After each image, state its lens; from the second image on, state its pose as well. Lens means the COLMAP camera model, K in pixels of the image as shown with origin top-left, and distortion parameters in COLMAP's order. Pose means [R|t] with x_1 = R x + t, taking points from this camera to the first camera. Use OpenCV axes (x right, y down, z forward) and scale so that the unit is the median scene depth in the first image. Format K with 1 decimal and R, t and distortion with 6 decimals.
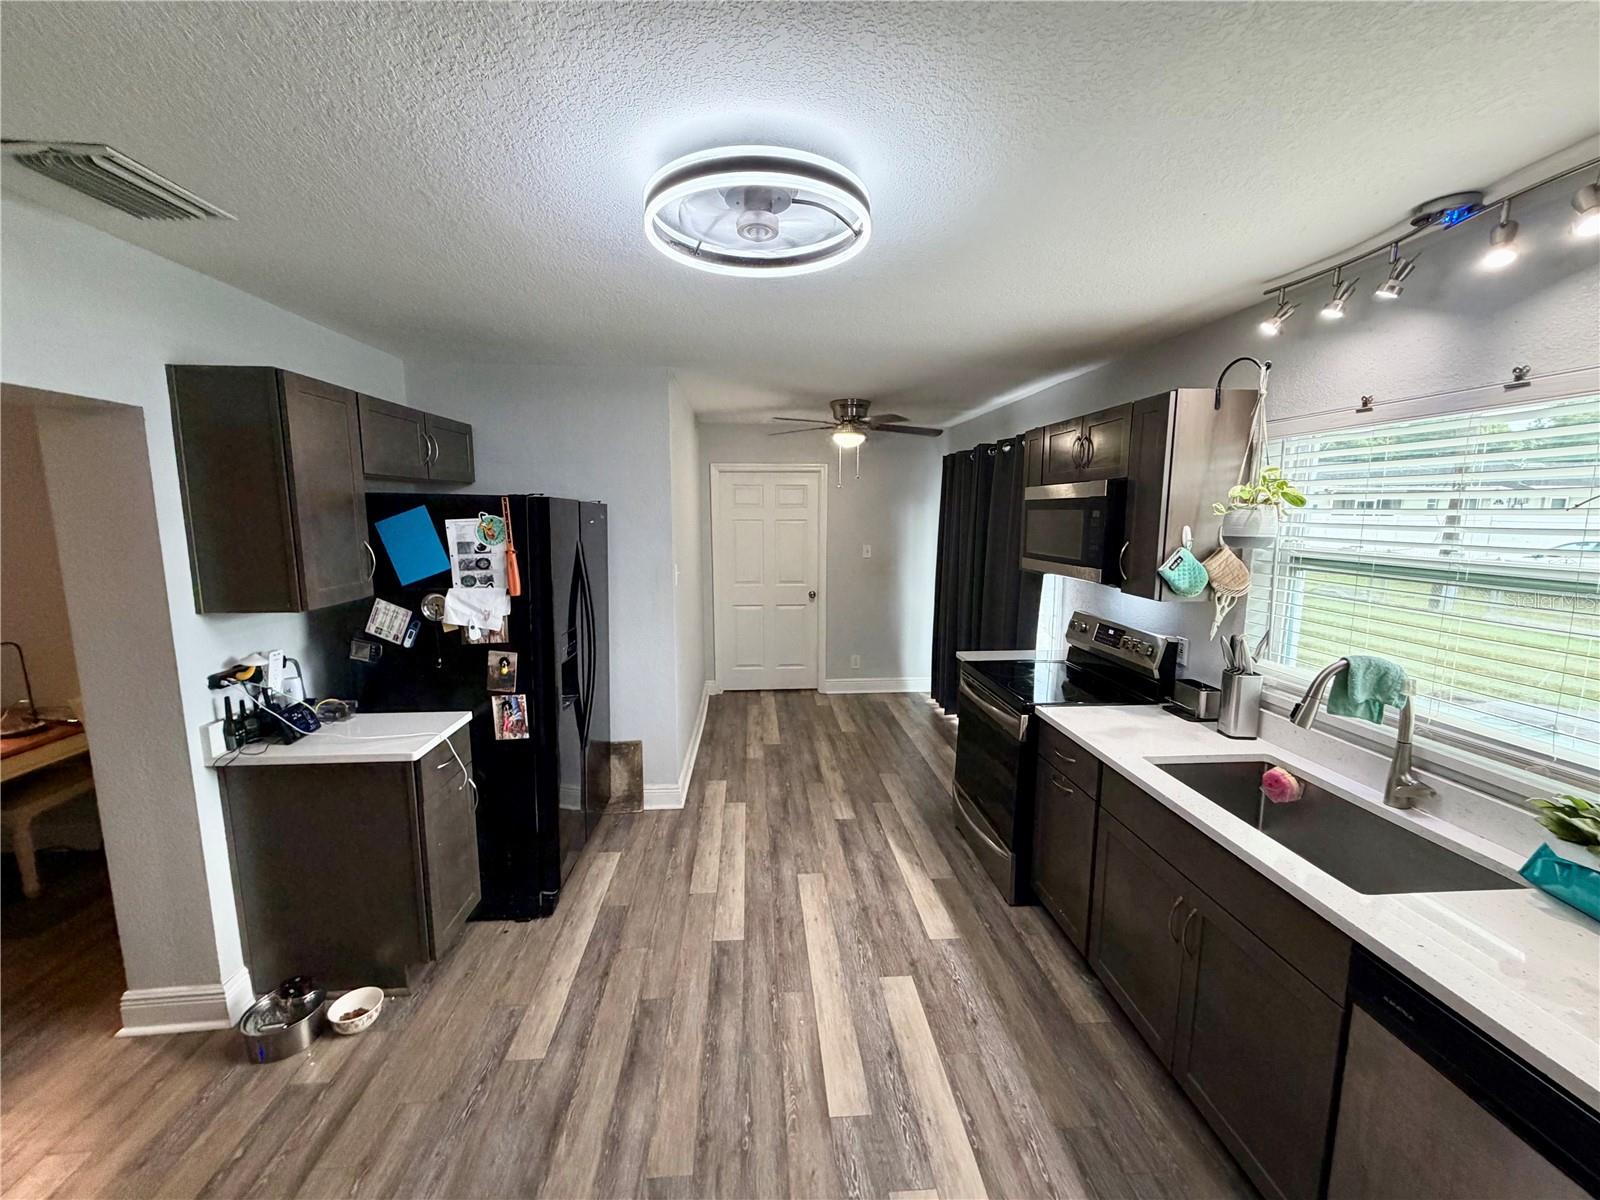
lens RADIAL K [[639.3, 0, 792.2], [0, 639.3, 597.9], [0, 0, 1]] dist [0.000864, -0.000176]
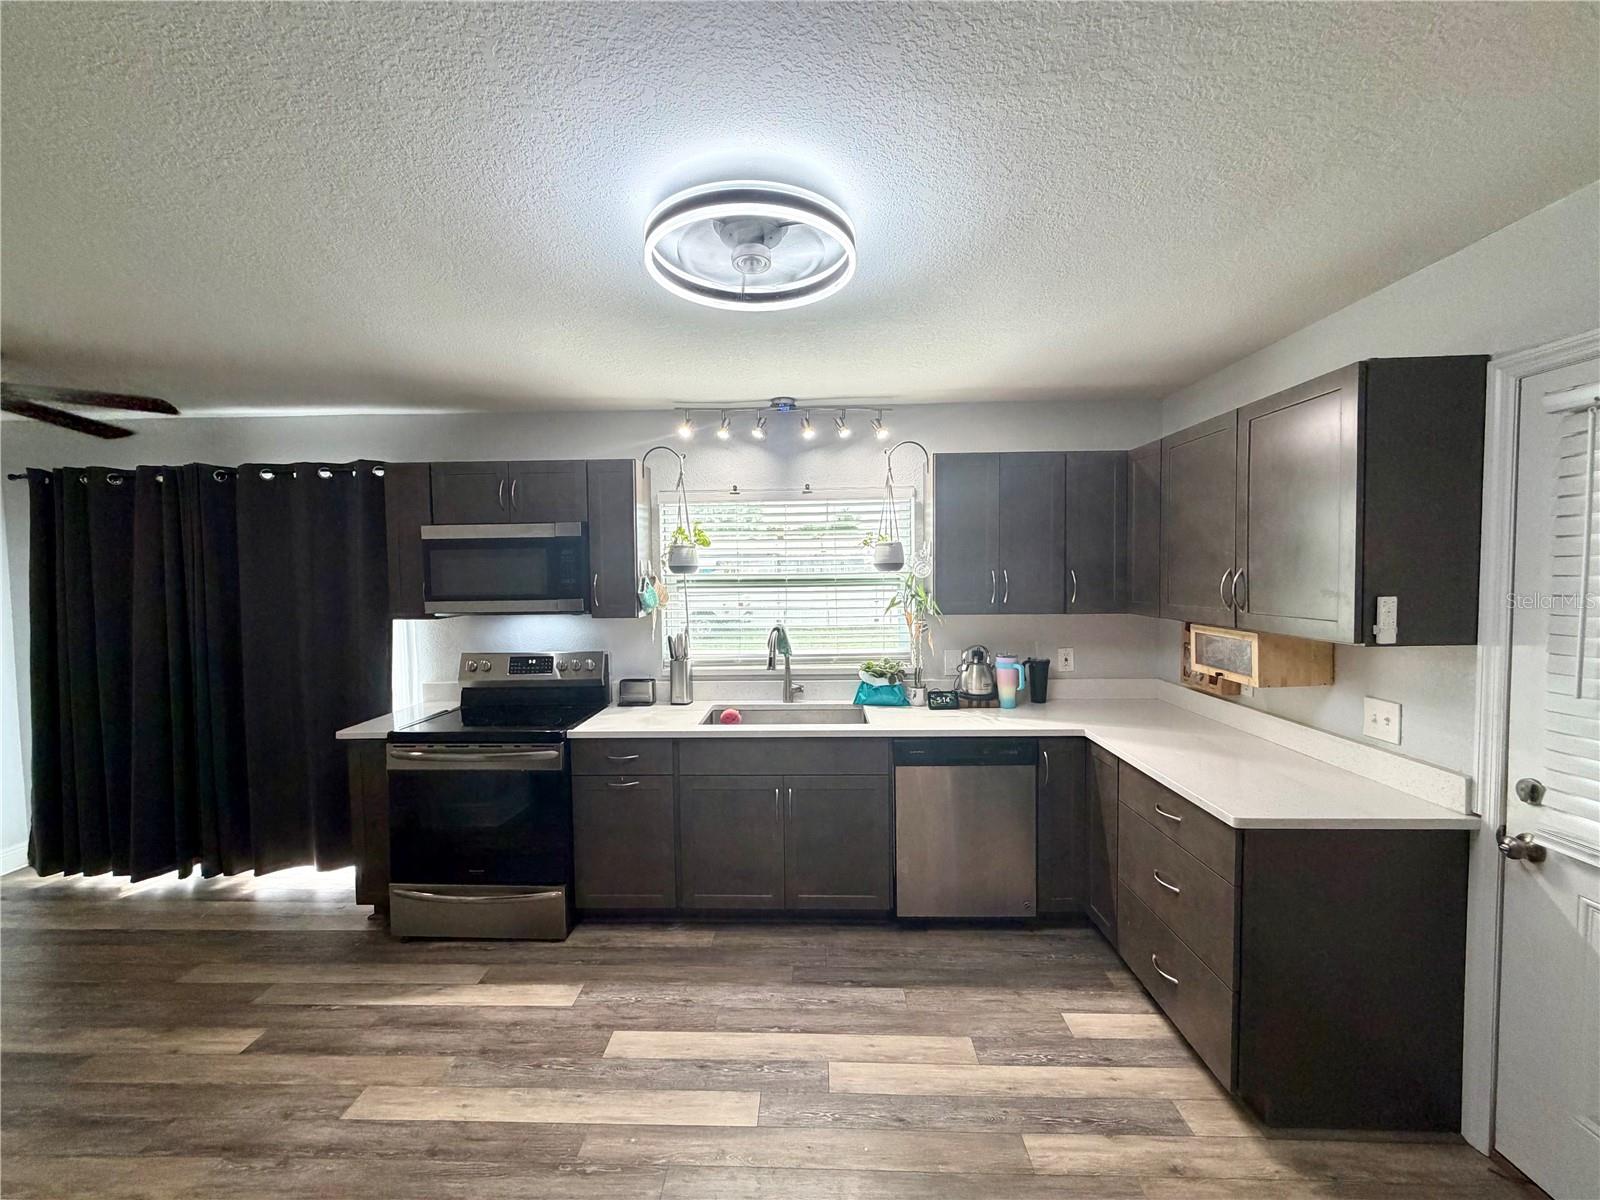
lens RADIAL K [[639.3, 0, 796.0], [0, 639.3, 598.3], [0, 0, 1]] dist [0.000864, -0.000176]
pose [[0.099608, -0.045261, 0.993997, -0.656361], [0.147062, 0.988664, 0.030281, -0.024849], [-0.984099, 0.143163, 0.105135, 0.520218]]
